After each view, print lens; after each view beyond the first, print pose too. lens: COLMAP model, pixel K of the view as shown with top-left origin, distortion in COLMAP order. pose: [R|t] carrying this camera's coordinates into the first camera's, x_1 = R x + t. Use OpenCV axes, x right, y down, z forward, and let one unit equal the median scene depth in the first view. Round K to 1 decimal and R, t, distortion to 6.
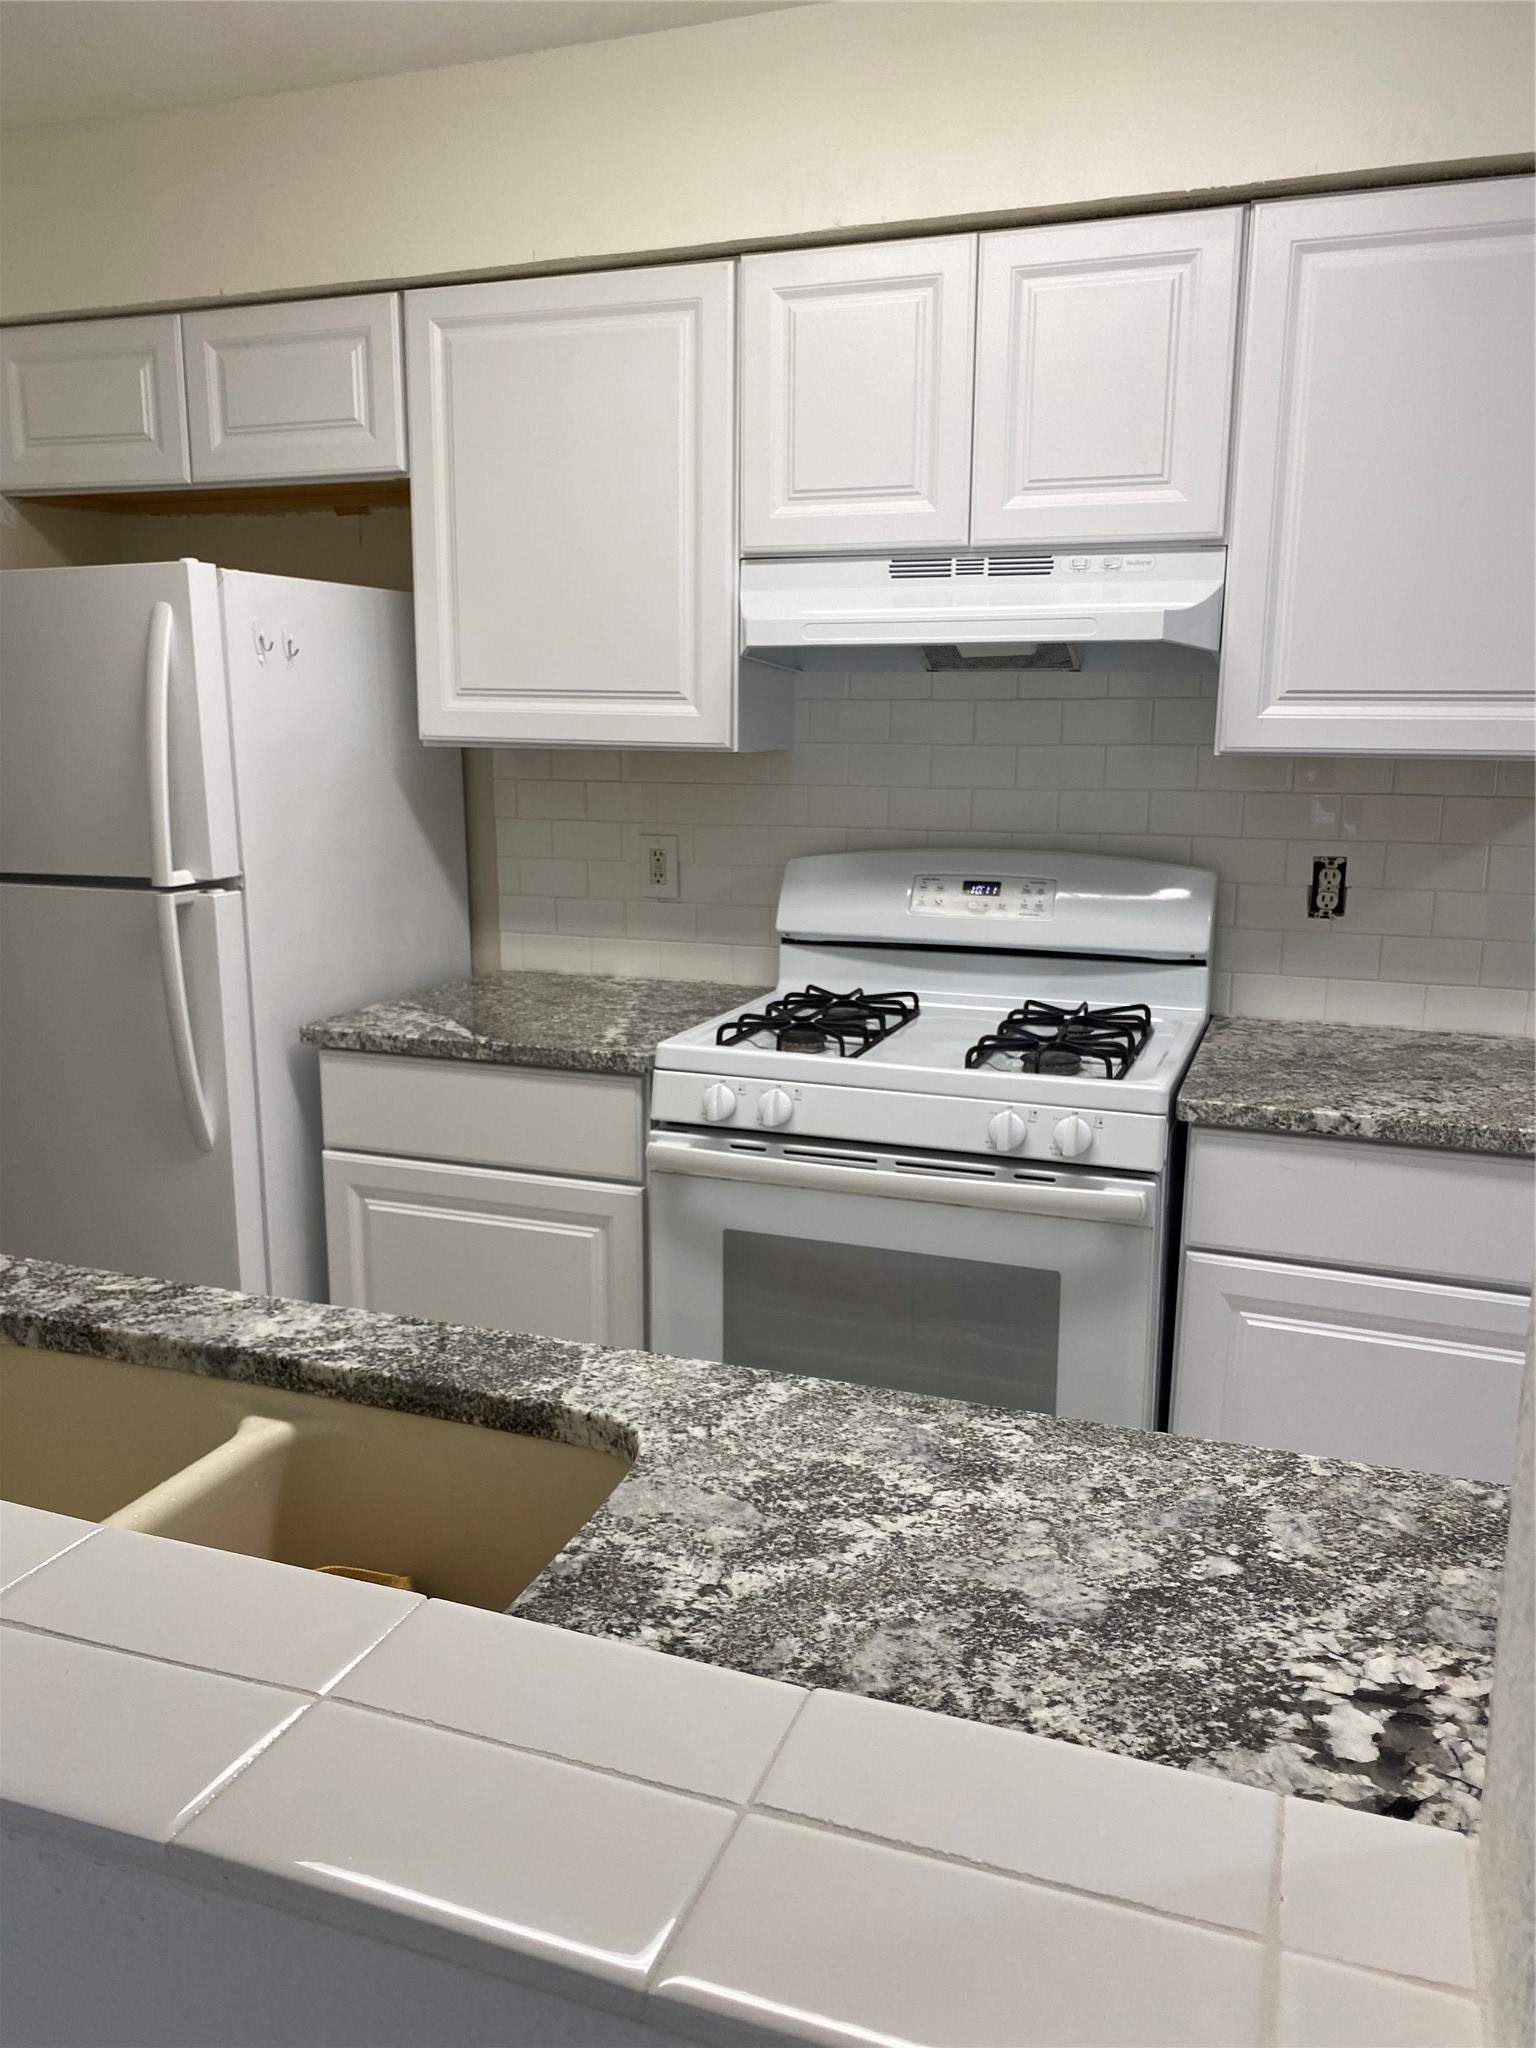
lens RADIAL K [[1561.2, 0, 768.0], [0, 1561.2, 1024.0], [0, 0, 1]] dist [0.060844, -0.094245]
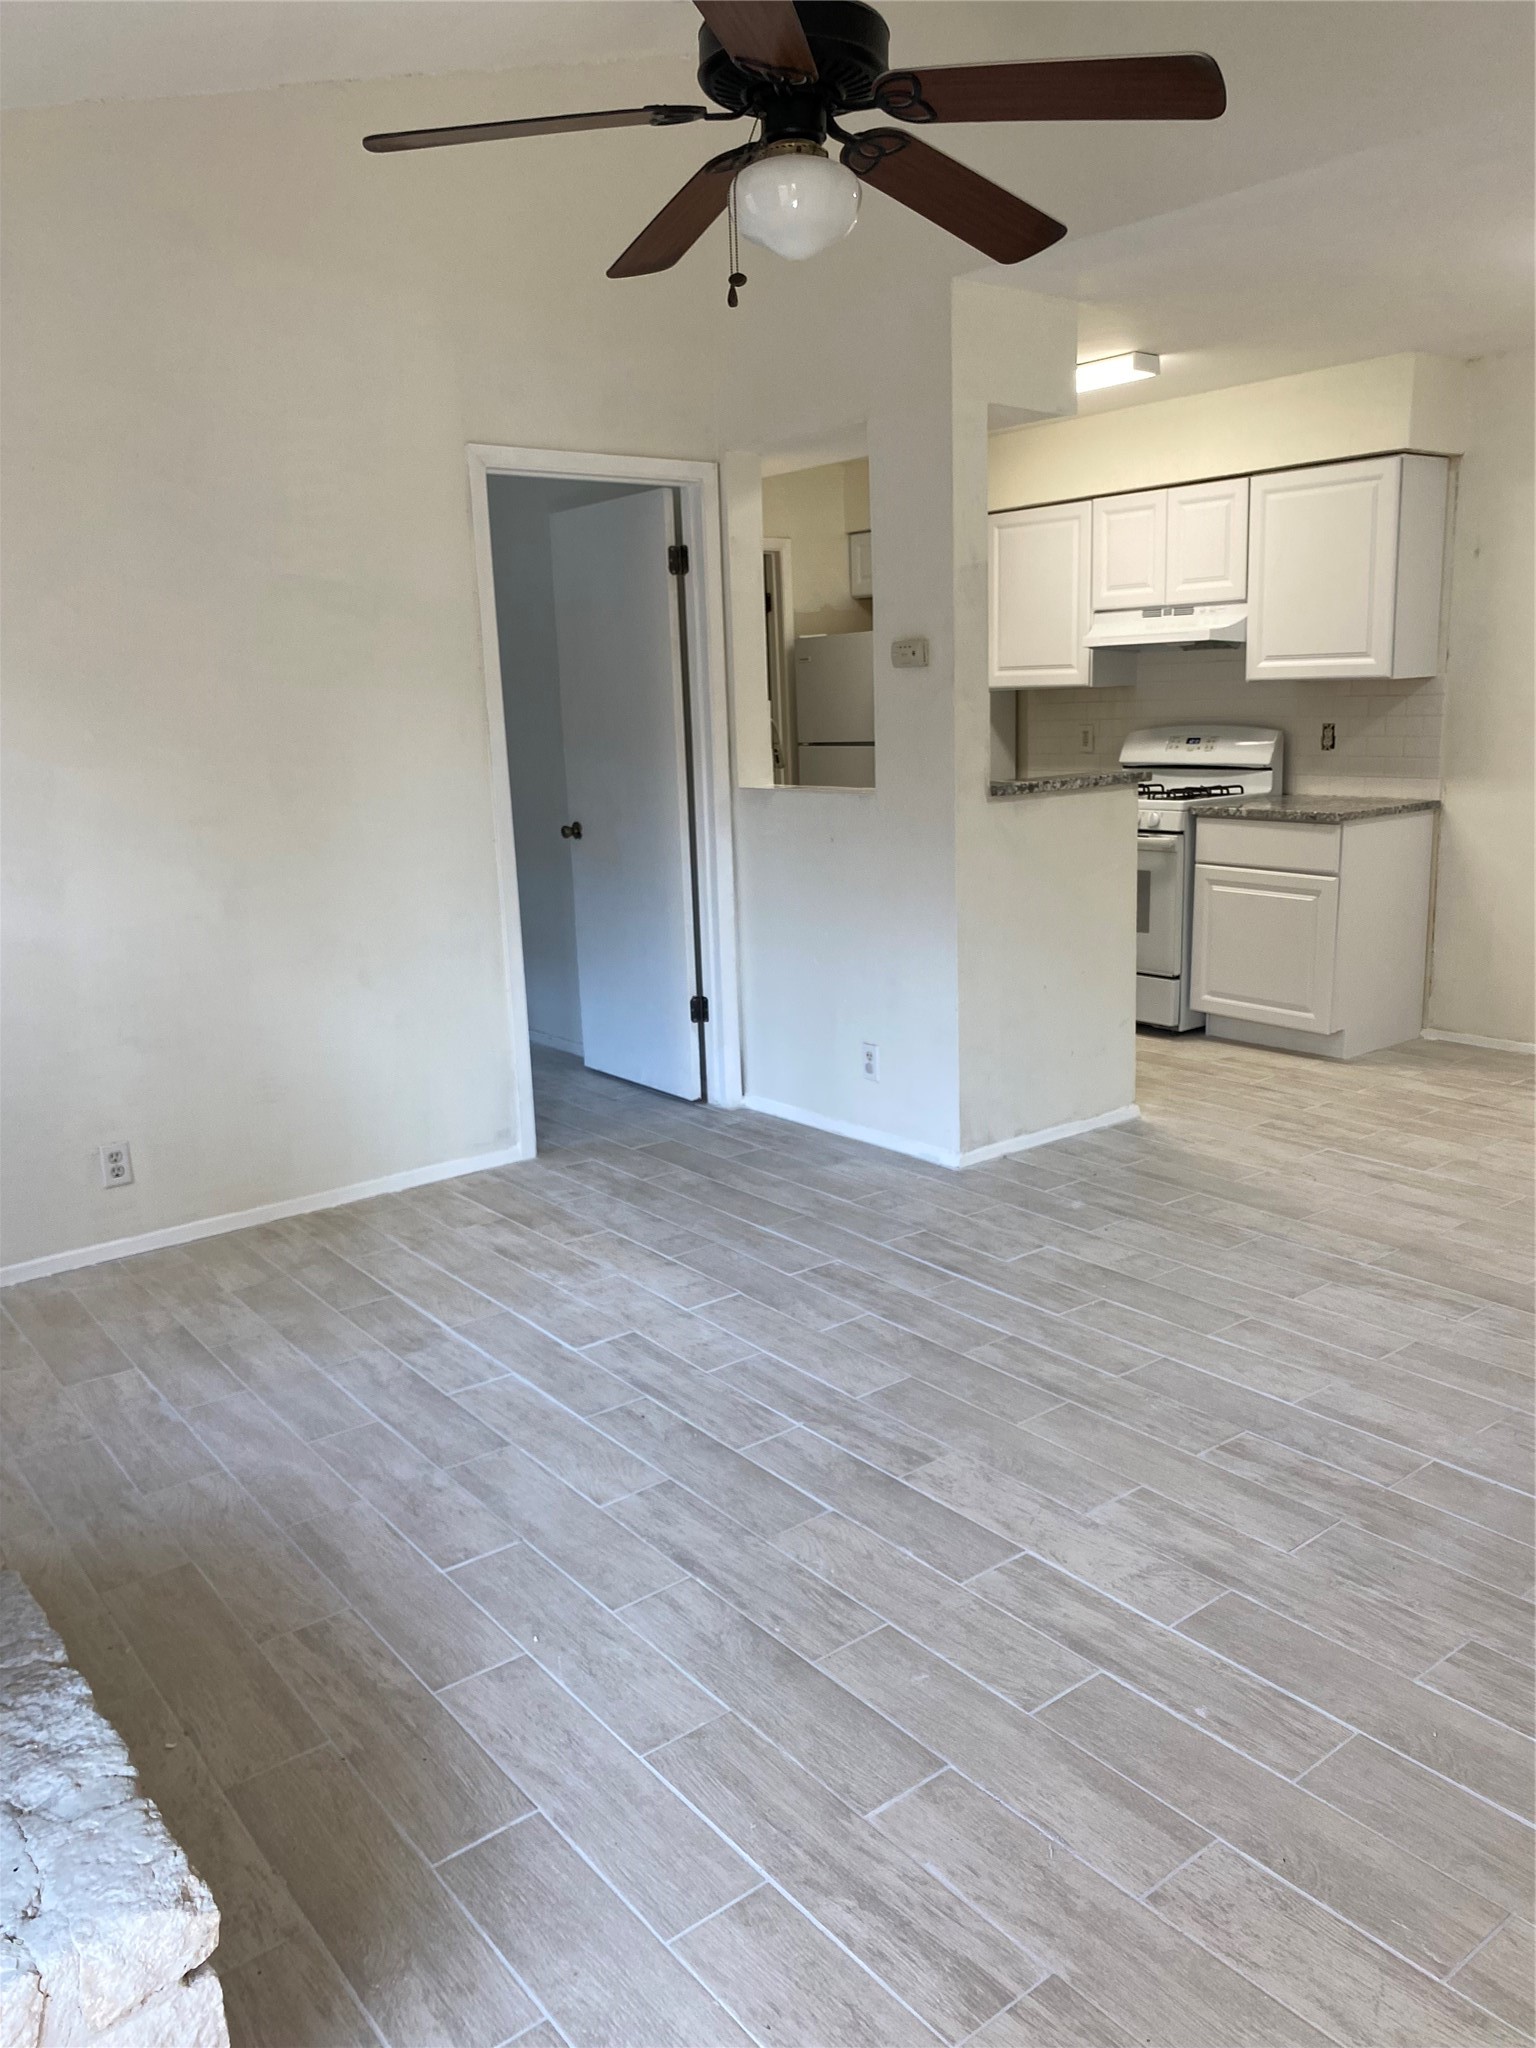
lens RADIAL K [[1545.5, 0, 768.0], [0, 1545.5, 1024.0], [0, 0, 1]] dist [0.055120, -0.094397]
pose [[0.852337, 0.077183, -0.517266, 0.929800], [-0.063805, 0.997008, 0.043631, 0.311221], [0.519086, -0.004184, 0.854712, -1.513352]]
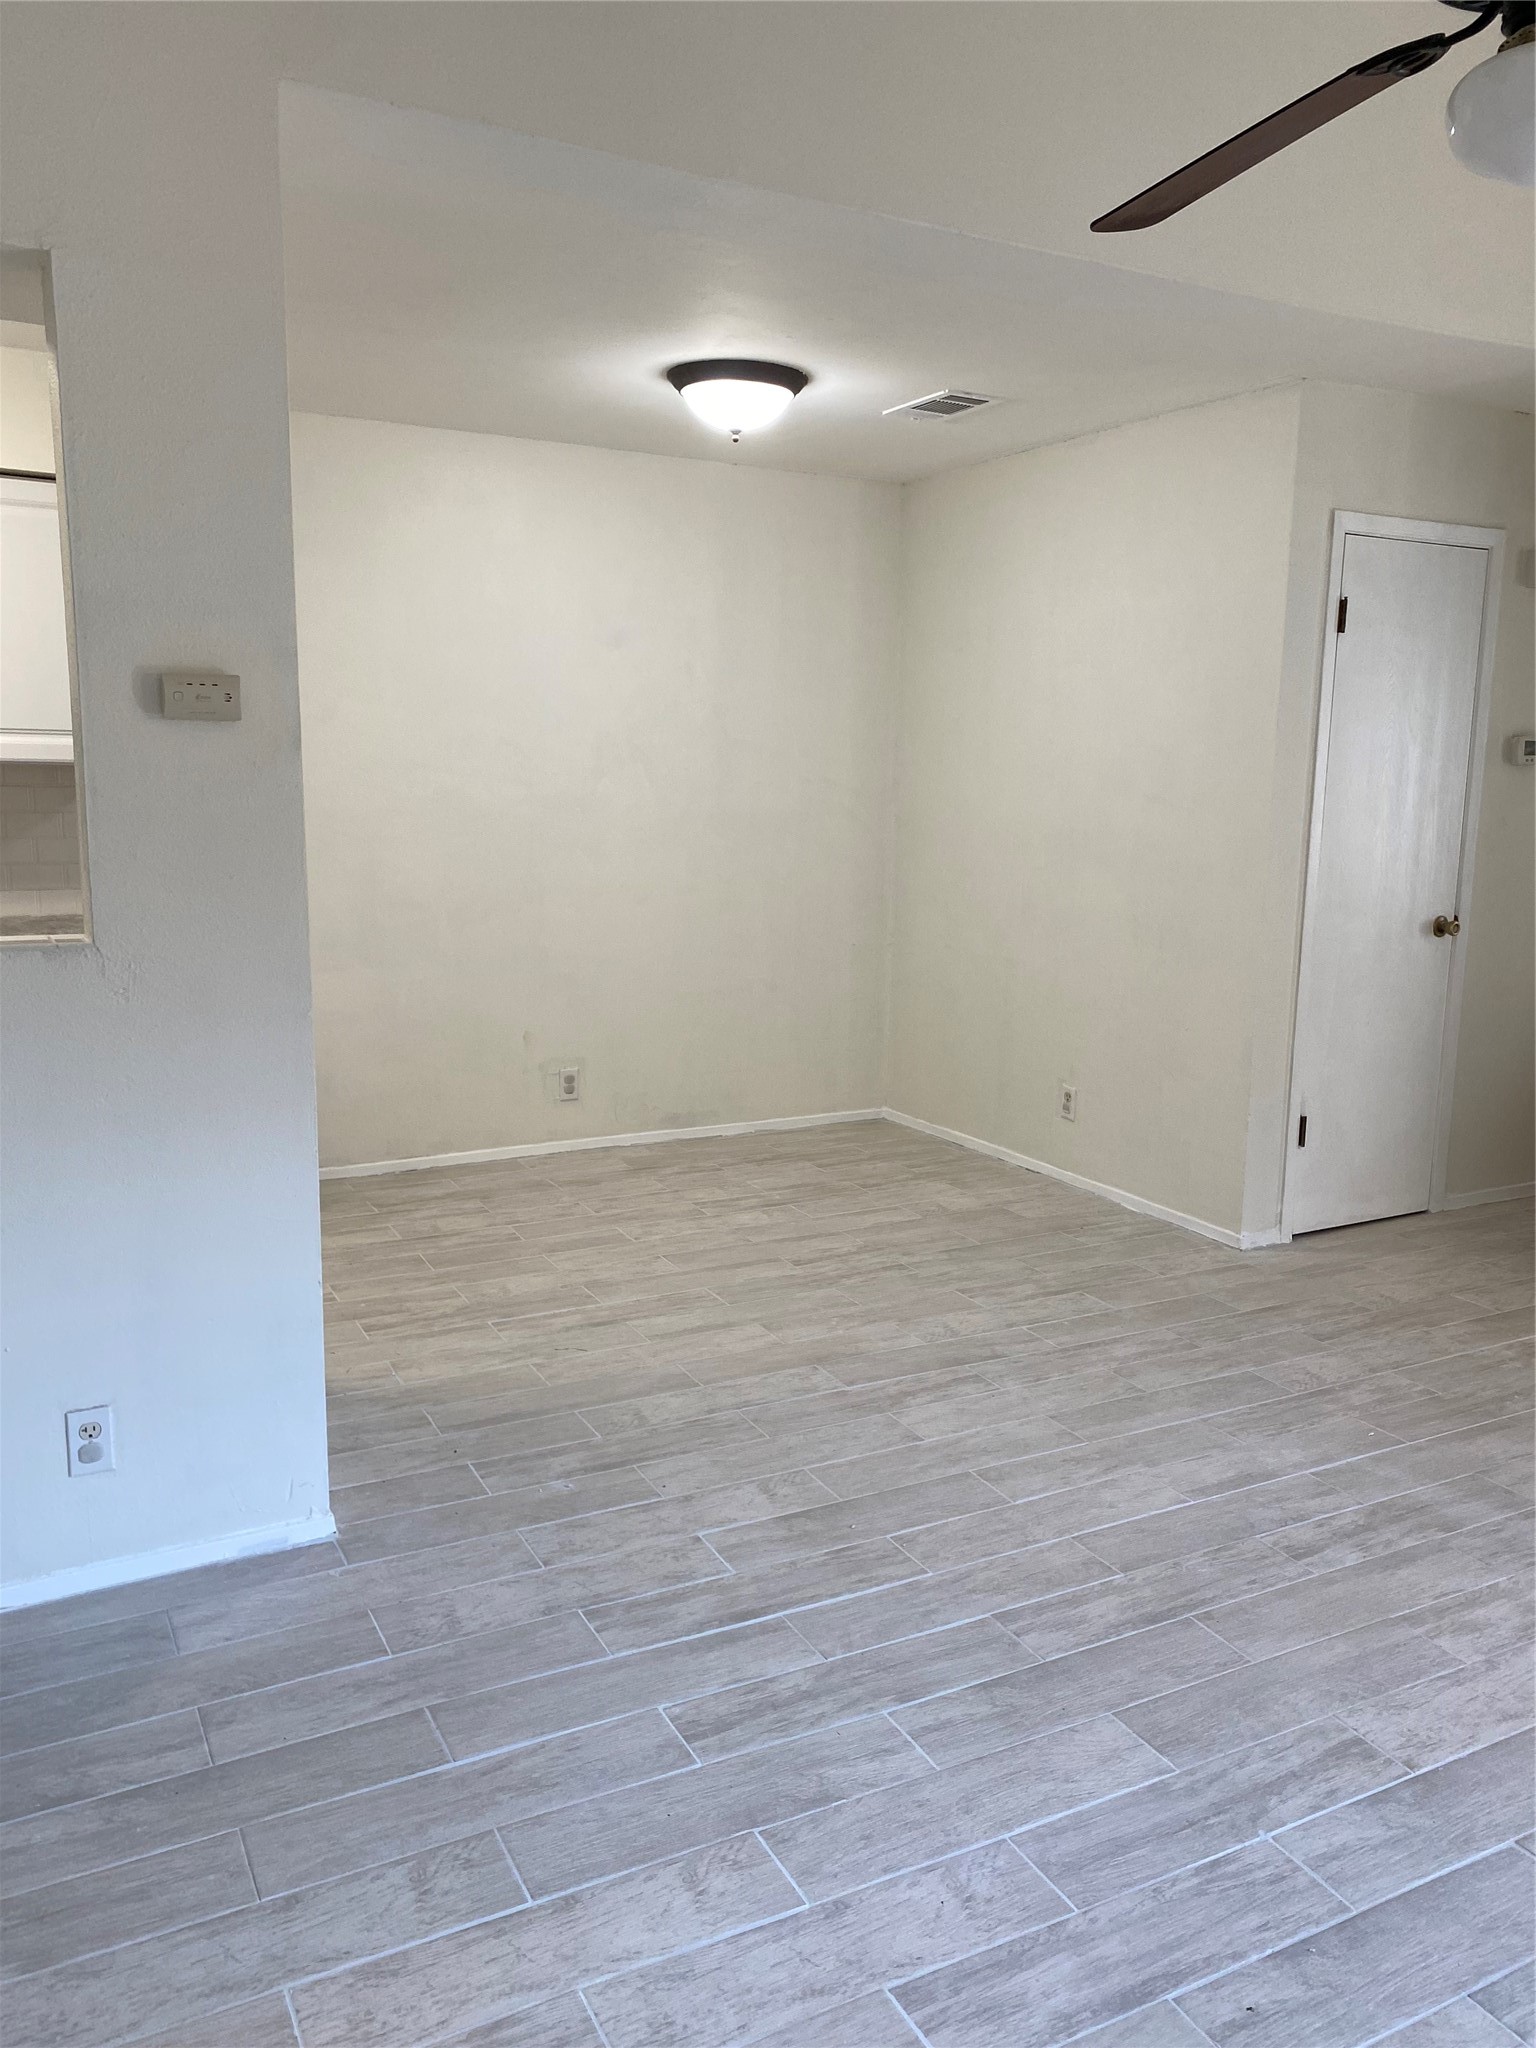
lens RADIAL K [[1561.2, 0, 768.0], [0, 1561.2, 1024.0], [0, 0, 1]] dist [0.060844, -0.094245]
pose [[0.658434, -0.118017, 0.743328, -0.414815], [0.132812, 0.990350, 0.039592, 0.174639], [-0.740828, 0.072654, 0.667754, -0.857002]]
